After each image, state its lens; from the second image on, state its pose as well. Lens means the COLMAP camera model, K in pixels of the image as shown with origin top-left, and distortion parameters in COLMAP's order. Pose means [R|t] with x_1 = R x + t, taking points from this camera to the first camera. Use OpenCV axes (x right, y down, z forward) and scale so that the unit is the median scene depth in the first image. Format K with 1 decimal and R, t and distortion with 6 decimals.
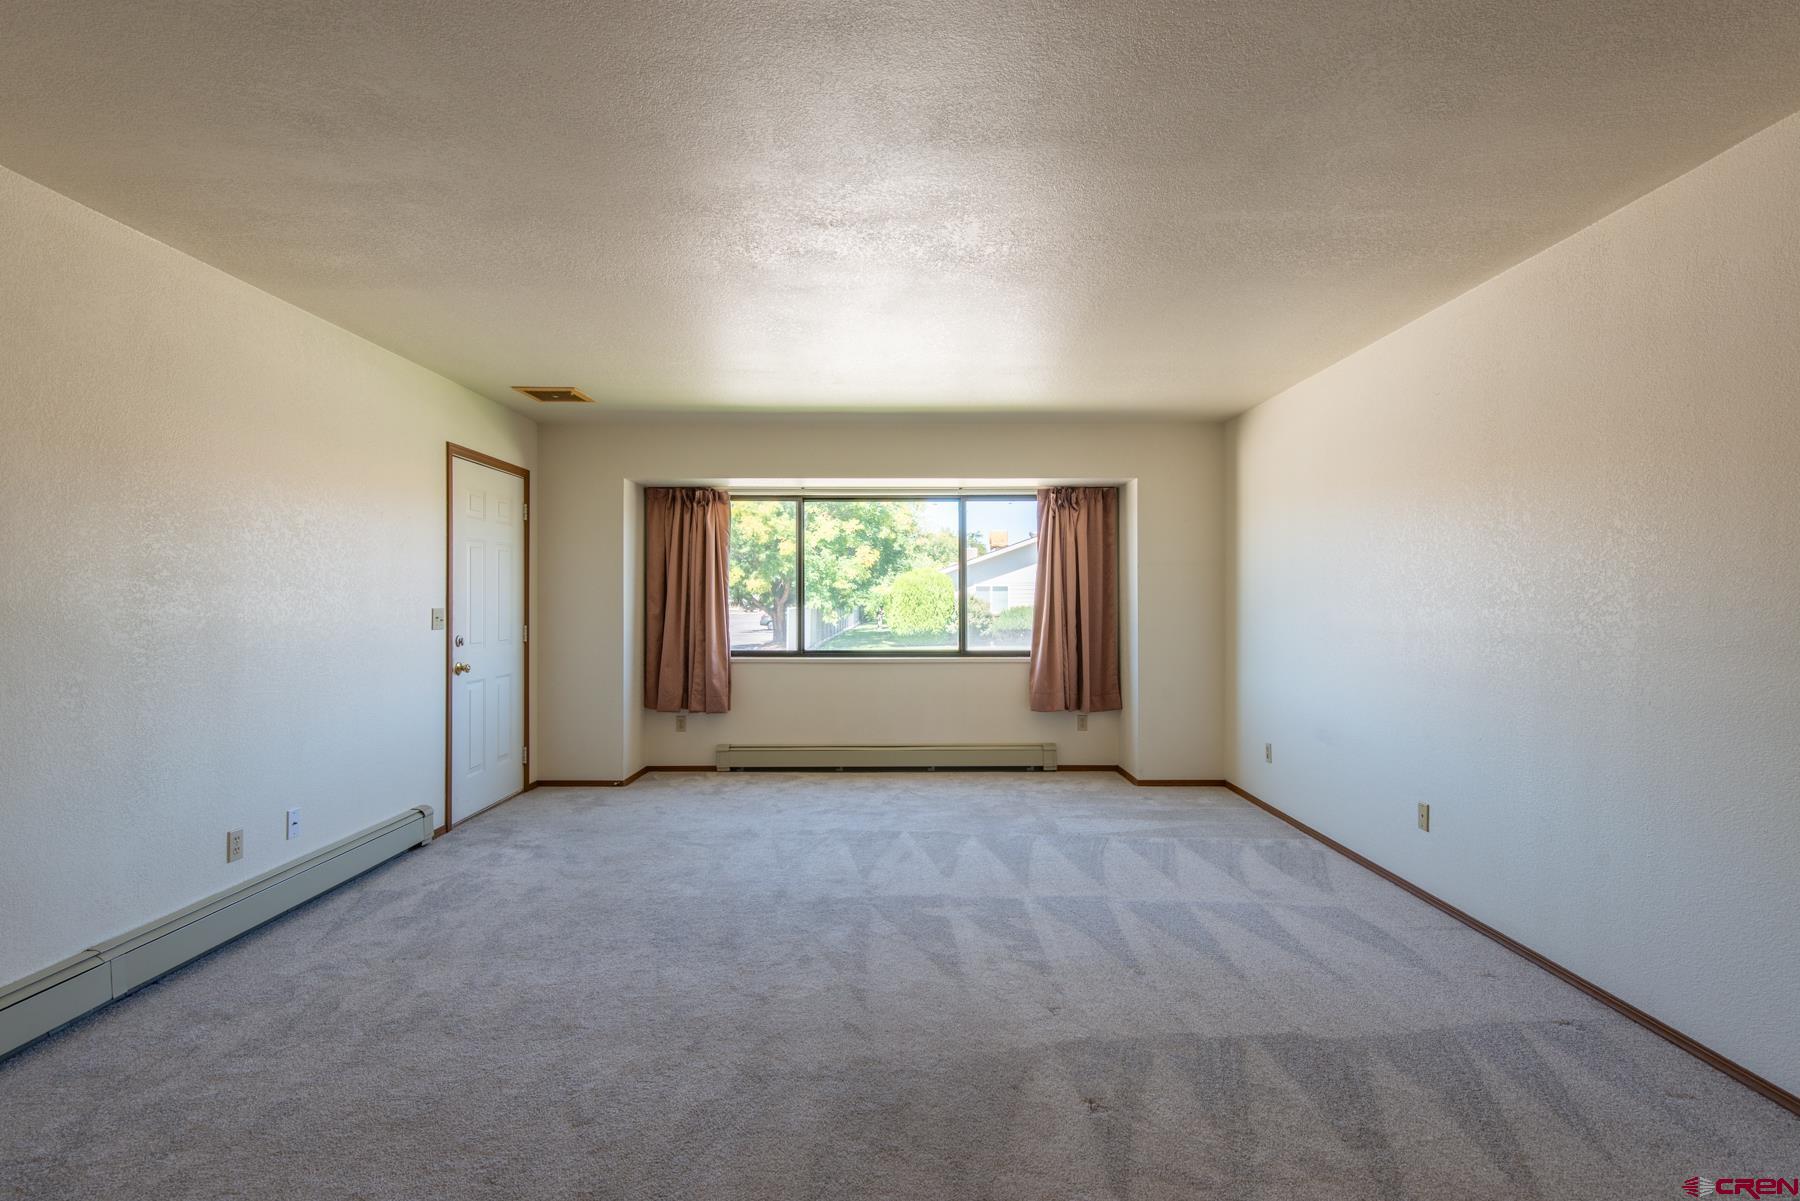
lens RADIAL K [[890.4, 0, 891.9], [0, 890.4, 603.3], [0, 0, 1]] dist [0.013591, -0.001367]
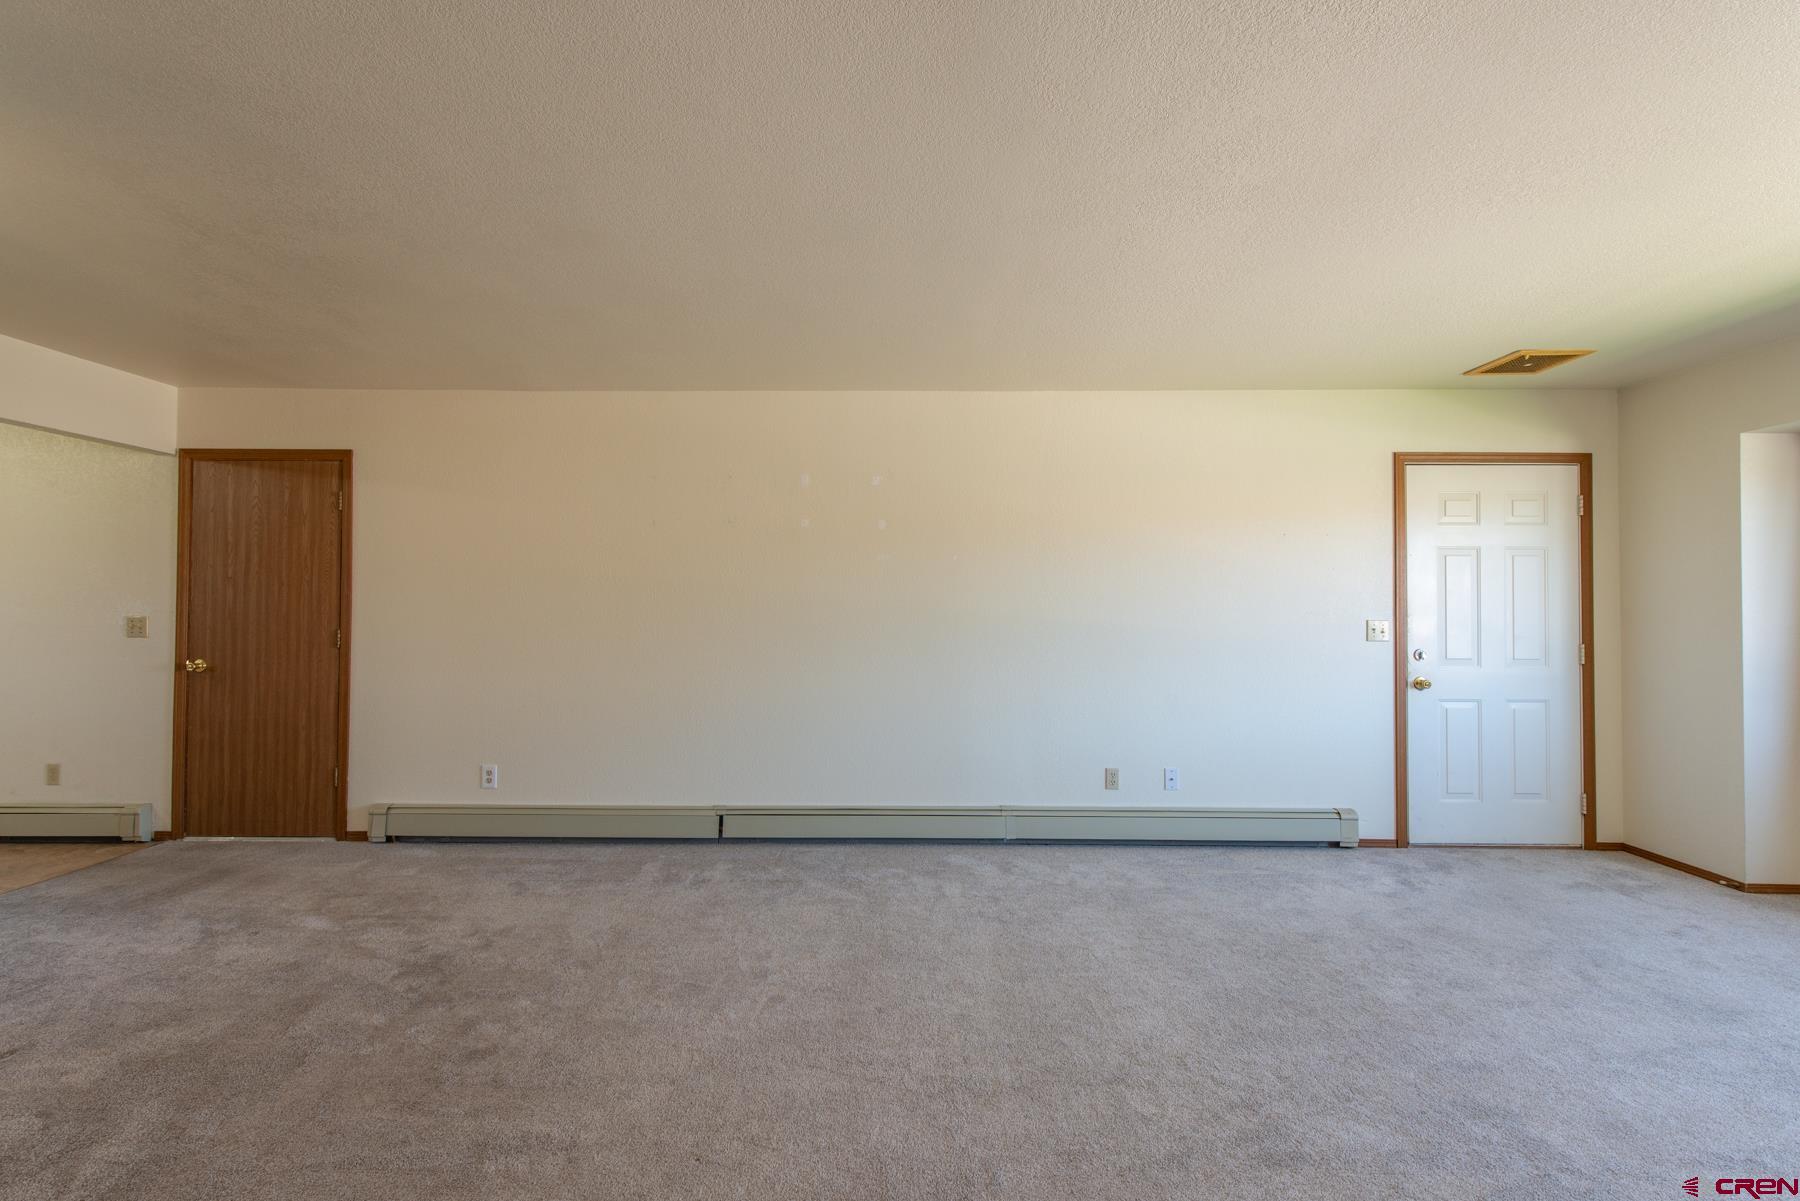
lens RADIAL K [[724.4, 0, 883.1], [0, 724.4, 609.7], [0, 0, 1]] dist [0.009430, -0.000119]
pose [[-0.001025, 0.000862, -0.999999, 0.234771], [-0.008651, 0.999962, 0.000871, -0.001917], [0.999962, 0.008652, -0.001018, 0.328545]]
